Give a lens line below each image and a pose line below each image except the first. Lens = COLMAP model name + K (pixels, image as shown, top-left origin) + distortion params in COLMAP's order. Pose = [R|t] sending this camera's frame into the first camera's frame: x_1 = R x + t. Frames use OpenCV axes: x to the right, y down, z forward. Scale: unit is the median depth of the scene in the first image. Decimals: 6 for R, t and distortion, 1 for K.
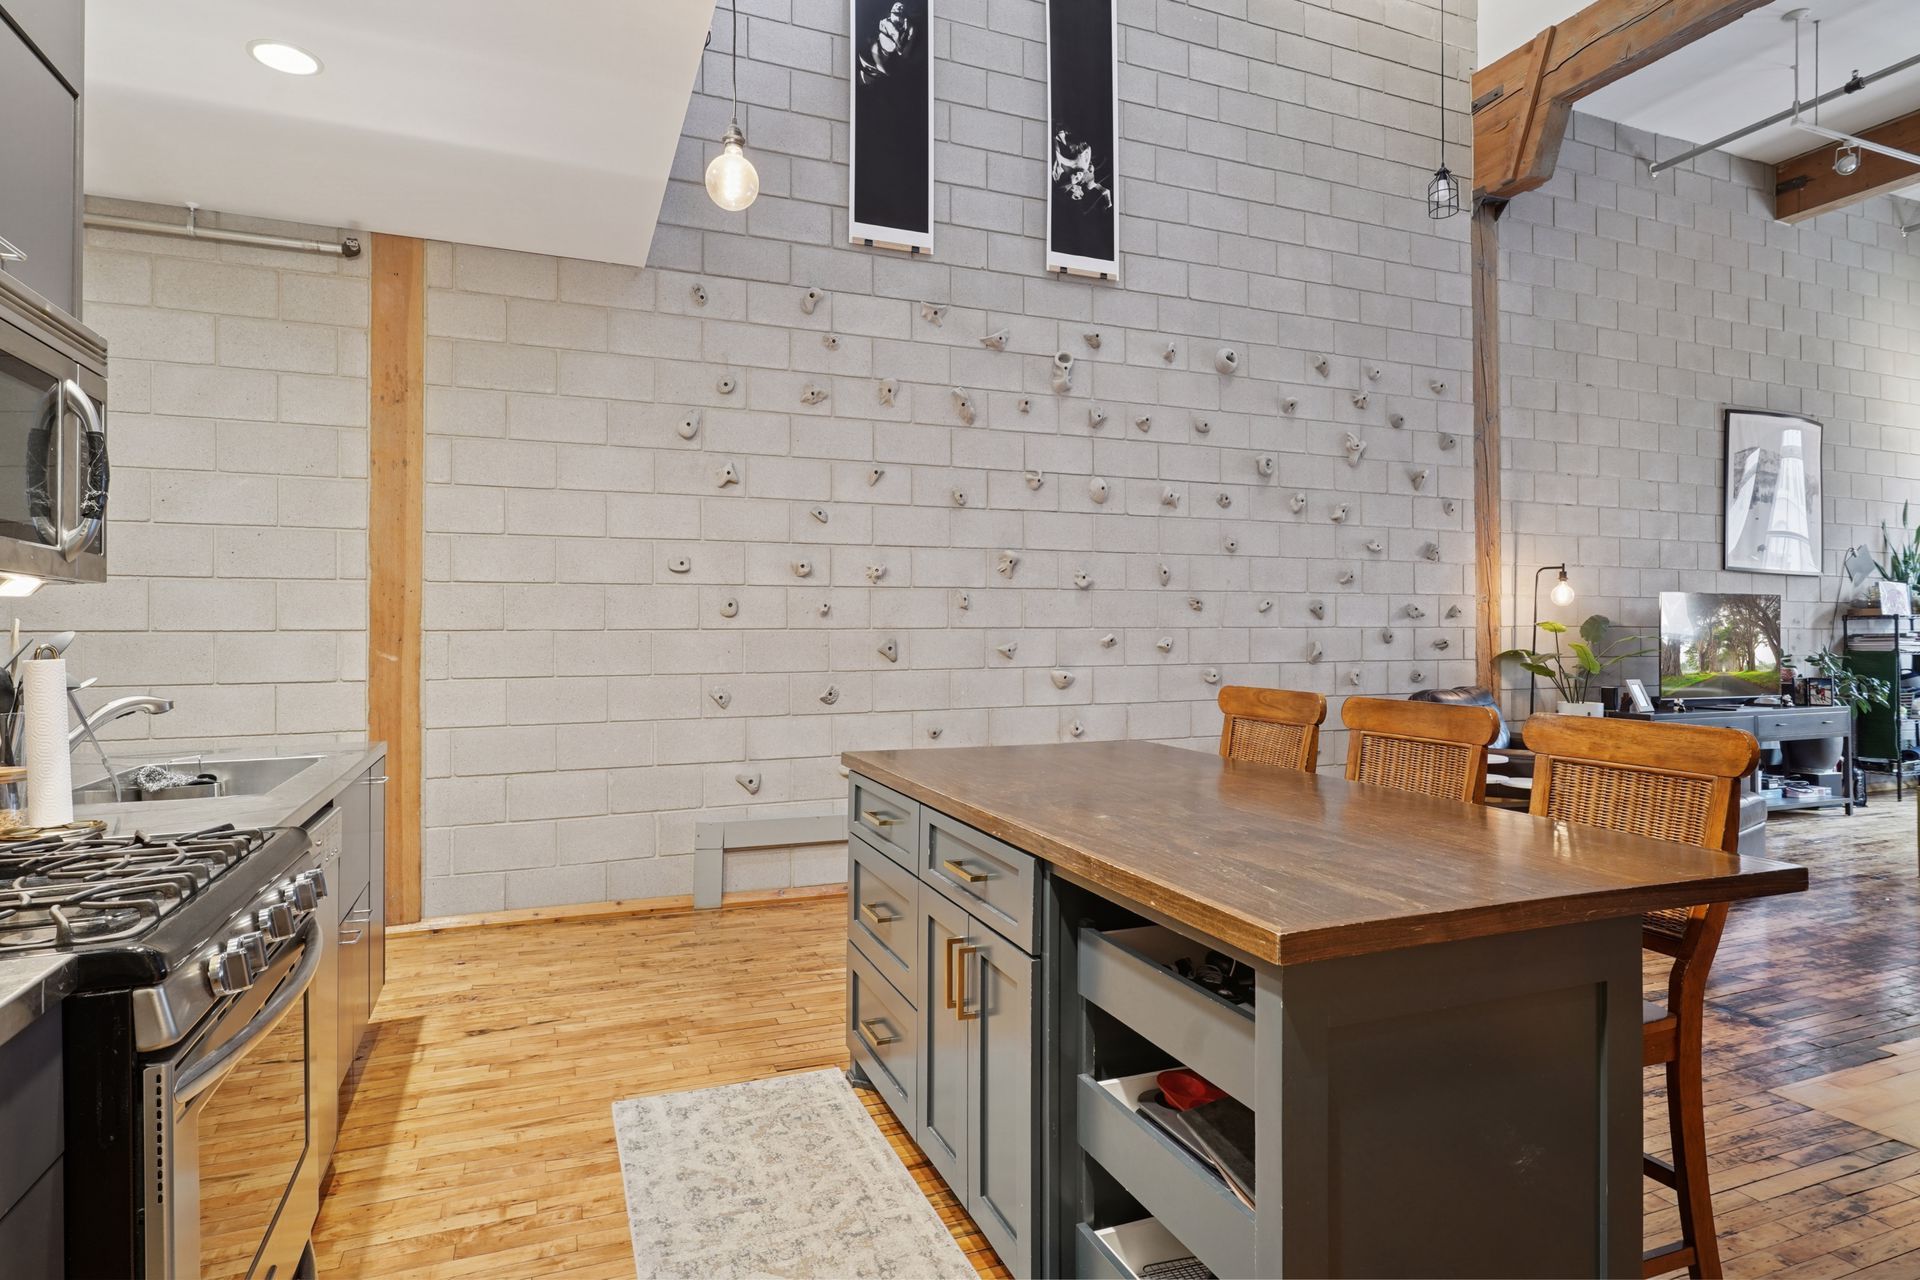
lens RADIAL K [[1035.1, 0, 960.9], [0, 1035.1, 610.0], [0, 0, 1]] dist [0.000250, 0.001004]
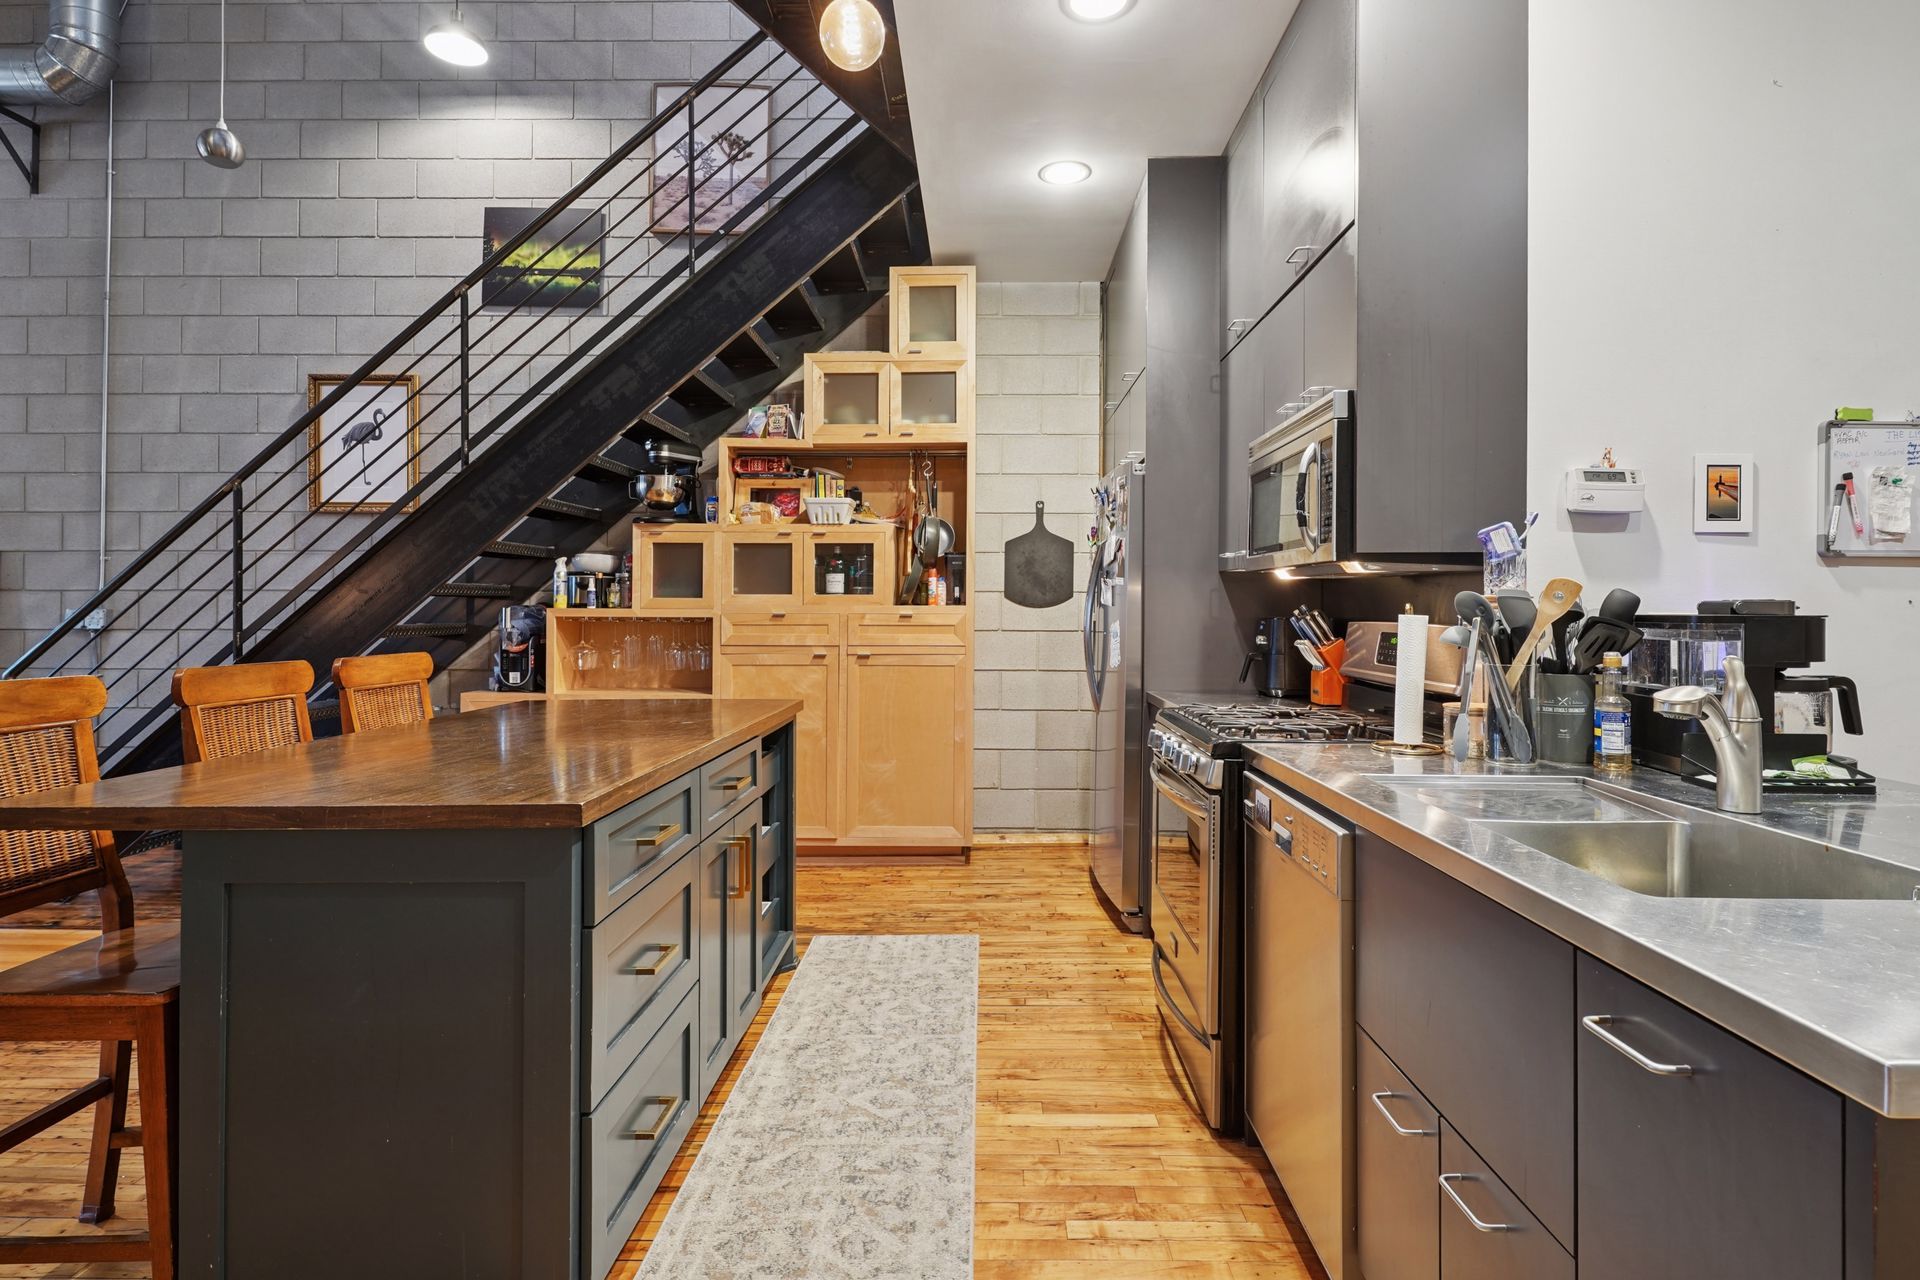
lens RADIAL K [[950.9, 0, 987.2], [0, 950.9, 605.5], [0, 0, 1]] dist [0.006828, -0.006140]
pose [[-0.926648, -0.002436, 0.375923, -0.216052], [-0.011049, 0.999724, -0.020756, 0.017102], [-0.375769, -0.023387, -0.926418, 0.595106]]
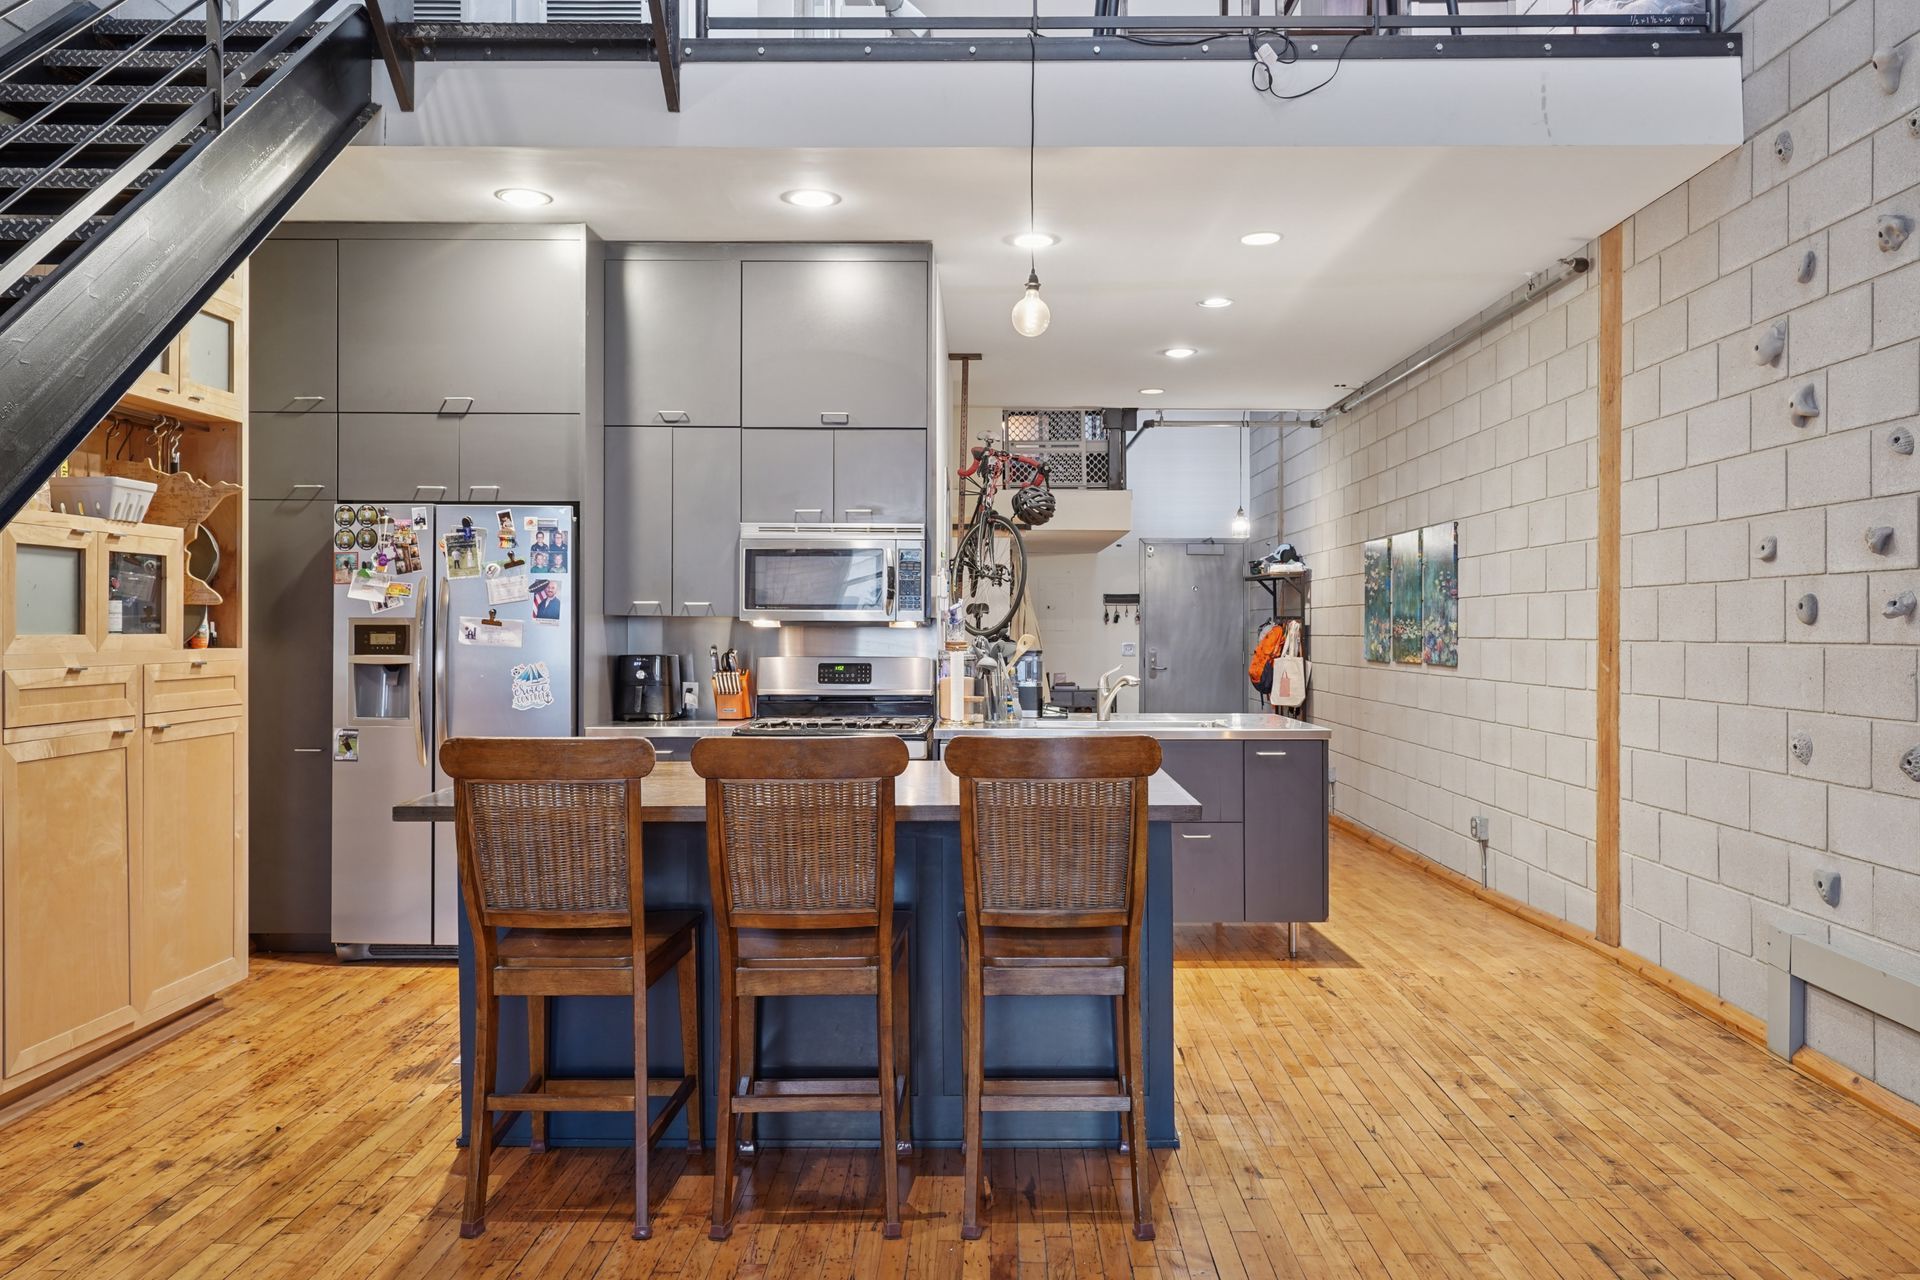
lens RADIAL K [[1293.6, 0, 960.0], [0, 1293.6, 640.0], [0, 0, 1]] dist [-0.000463, -0.000077]
pose [[-0.389658, 0.006145, -0.920939, 0.507640], [0.017335, 0.999850, -0.000663, 0.006214], [0.920797, -0.016223, -0.389706, 0.575896]]
